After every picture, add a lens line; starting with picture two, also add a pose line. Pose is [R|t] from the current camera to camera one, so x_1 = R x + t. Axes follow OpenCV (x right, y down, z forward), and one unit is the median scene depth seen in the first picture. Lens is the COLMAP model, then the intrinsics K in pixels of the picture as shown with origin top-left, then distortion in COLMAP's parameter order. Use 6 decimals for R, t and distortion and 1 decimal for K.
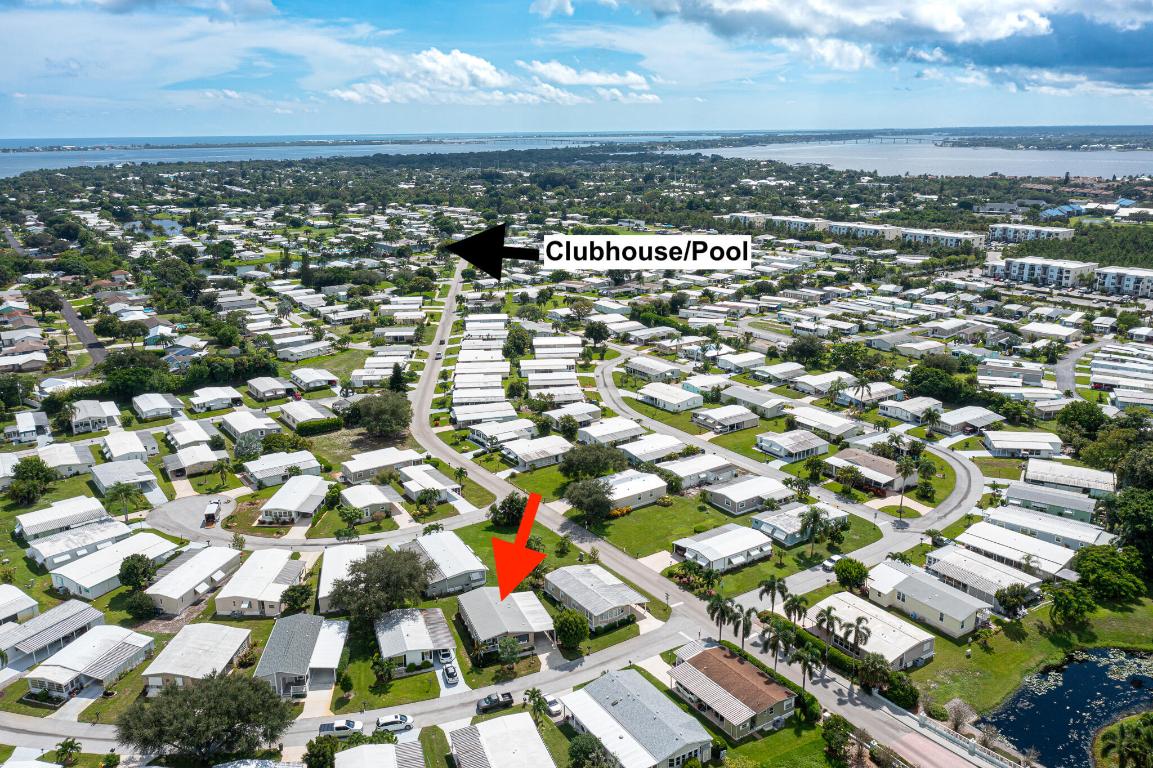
lens RADIAL K [[912.3, 0, 576.5], [0, 912.3, 384.0], [0, 0, 1]] dist [-0.010443, -0.003410]
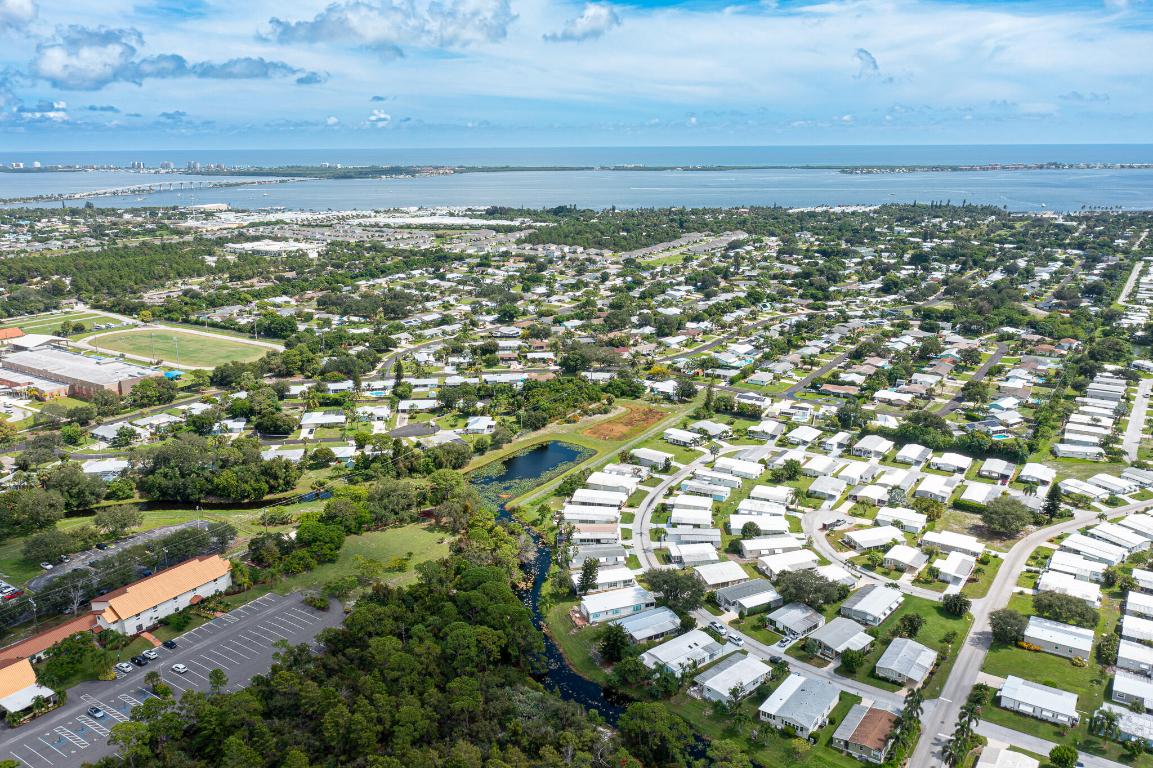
lens RADIAL K [[912.3, 0, 576.5], [0, 912.3, 384.0], [0, 0, 1]] dist [-0.010443, -0.003410]
pose [[0.382406, 0.249606, -0.889642, 0.776582], [-0.251898, 0.954514, 0.159531, -0.233089], [0.888996, 0.163094, 0.427887, -0.149890]]
